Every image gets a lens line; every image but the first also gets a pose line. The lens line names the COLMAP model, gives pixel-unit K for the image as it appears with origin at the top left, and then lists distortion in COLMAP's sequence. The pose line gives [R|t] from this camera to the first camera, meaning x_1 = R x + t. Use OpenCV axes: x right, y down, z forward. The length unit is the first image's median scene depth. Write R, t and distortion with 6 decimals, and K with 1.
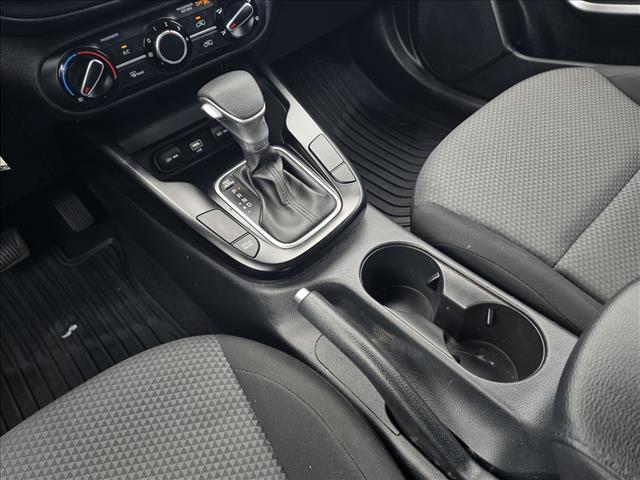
lens RADIAL K [[434.8, 0, 317.2], [0, 434.8, 231.6], [0, 0, 1]] dist [0.055743, -0.048419]
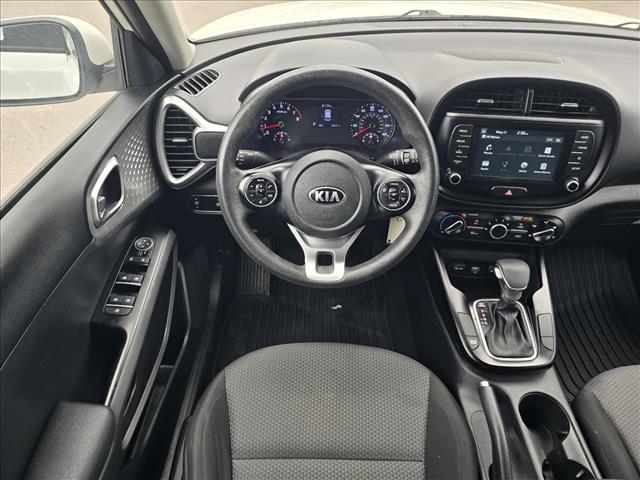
lens RADIAL K [[417.3, 0, 320.0], [0, 417.3, 240.0], [0, 0, 1]] dist [0.001633, -0.004292]
pose [[0.715620, 0.521957, -0.464166, -0.027908], [-0.566526, 0.822439, 0.051406, -0.045546], [0.408580, 0.226175, 0.884255, -0.854944]]
